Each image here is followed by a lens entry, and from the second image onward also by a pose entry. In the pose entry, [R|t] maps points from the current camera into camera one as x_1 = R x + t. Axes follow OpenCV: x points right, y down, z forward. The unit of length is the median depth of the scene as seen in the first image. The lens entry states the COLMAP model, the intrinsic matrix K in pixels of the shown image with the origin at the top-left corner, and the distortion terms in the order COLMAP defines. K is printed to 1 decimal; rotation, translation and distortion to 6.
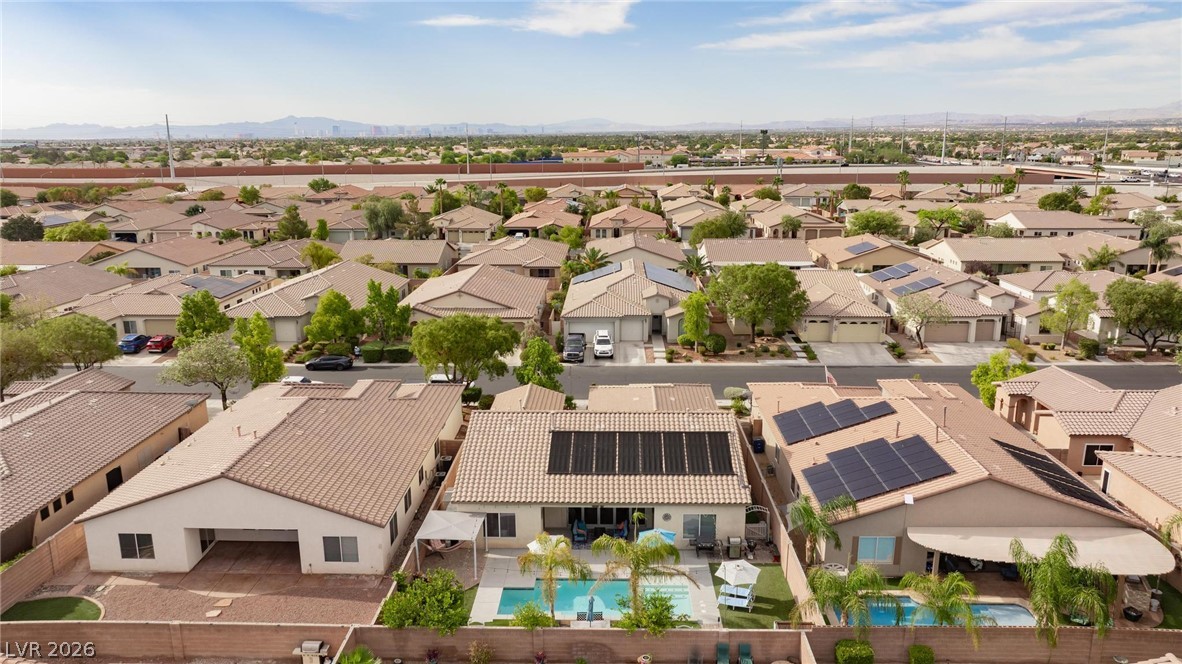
lens RADIAL K [[842.1, 0, 595.4], [0, 842.1, 328.8], [0, 0, 1]] dist [-0.051208, 0.059554]
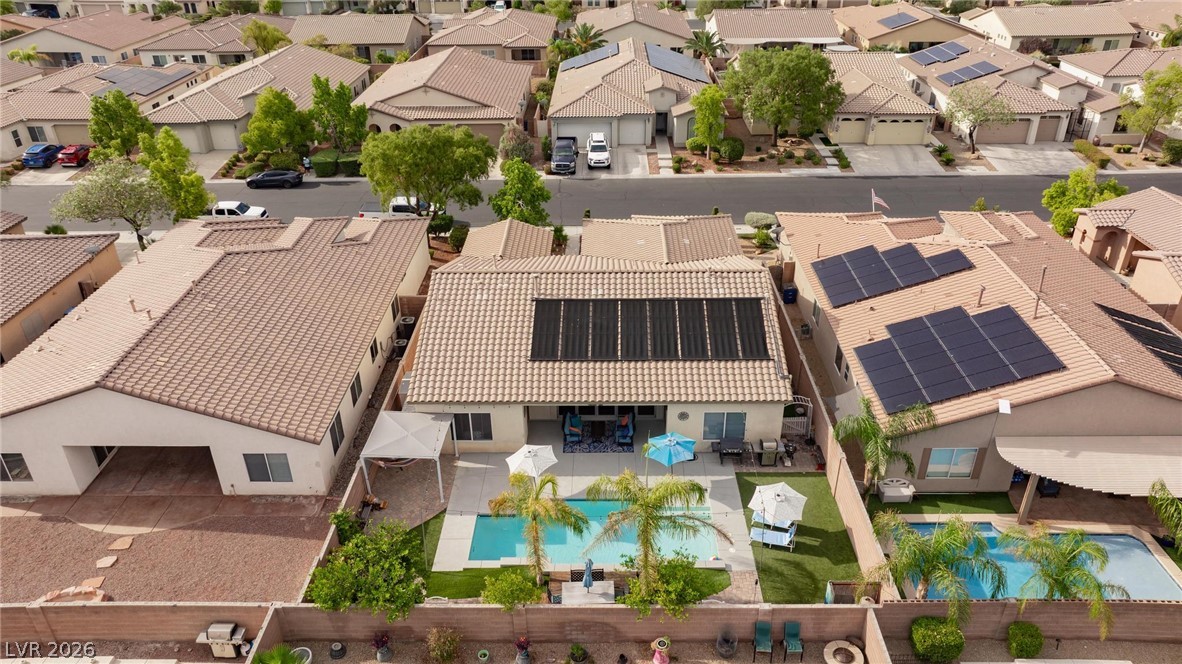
lens RADIAL K [[842.1, 0, 595.4], [0, 842.1, 328.8], [0, 0, 1]] dist [-0.051208, 0.059554]
pose [[0.999916, -0.011830, 0.005226, -0.000338], [0.010006, 0.963662, 0.266938, -0.056212], [-0.008194, -0.266863, 0.963700, 0.229415]]
